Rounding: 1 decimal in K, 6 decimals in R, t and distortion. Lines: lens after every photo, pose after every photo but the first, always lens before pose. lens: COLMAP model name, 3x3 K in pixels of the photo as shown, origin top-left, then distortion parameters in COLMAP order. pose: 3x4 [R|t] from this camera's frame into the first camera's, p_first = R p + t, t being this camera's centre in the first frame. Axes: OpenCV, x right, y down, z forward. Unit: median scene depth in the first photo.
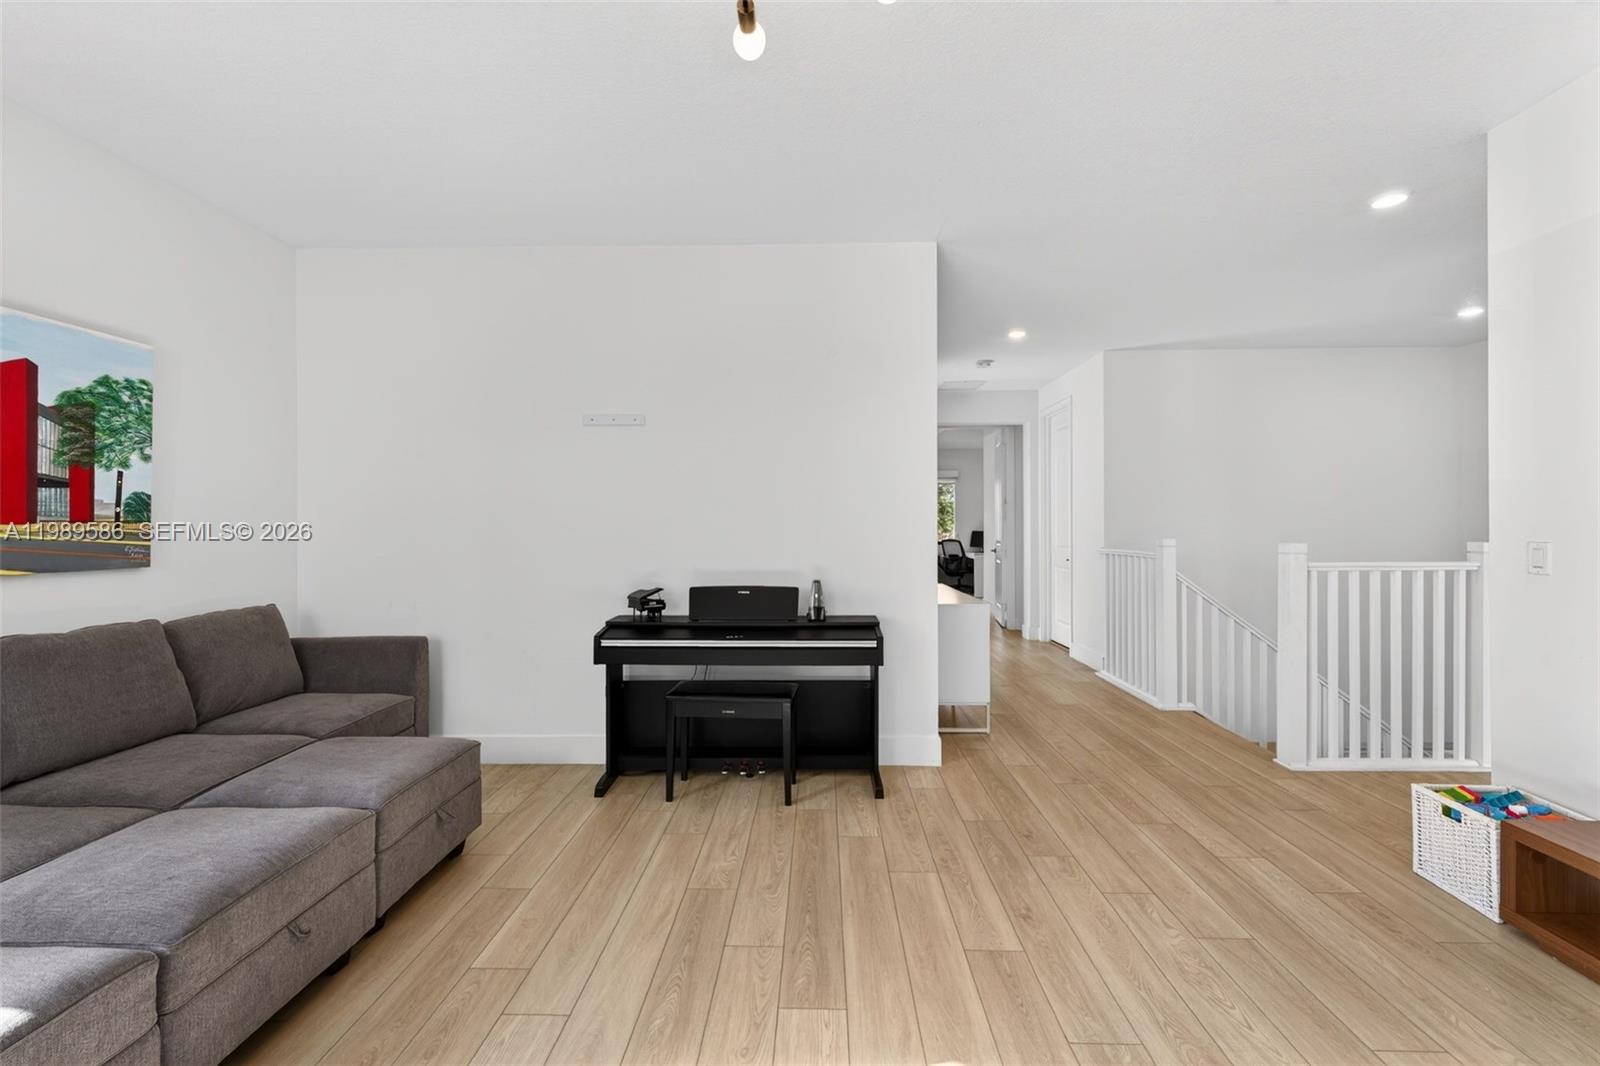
lens RADIAL K [[661.5, 0, 800.2], [0, 661.5, 520.9], [0, 0, 1]] dist [0.017104, 0.000426]
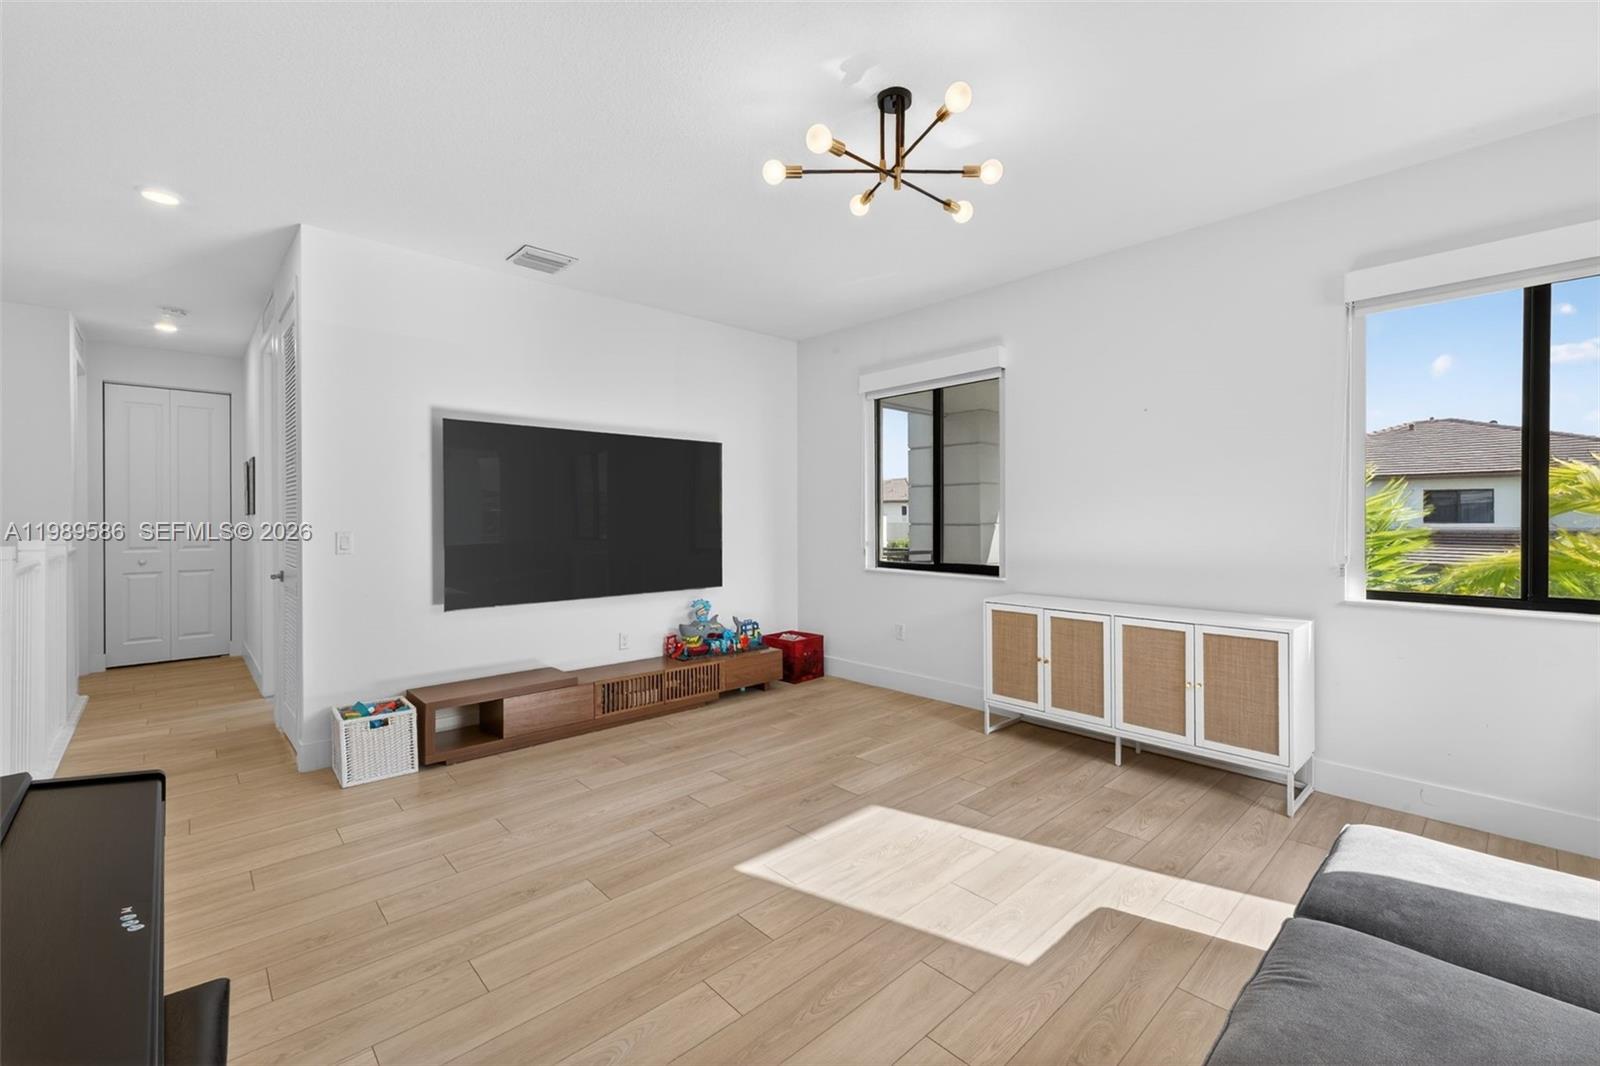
lens RADIAL K [[689.4, 0, 797.8], [0, 689.4, 524.0], [0, 0, 1]] dist [0.001478, 0.000261]
pose [[-0.694287, 0.001677, 0.719696, -0.594658], [0.002569, 0.999997, 0.000147, 0.011292], [-0.719693, 0.001951, -0.694289, 1.165970]]
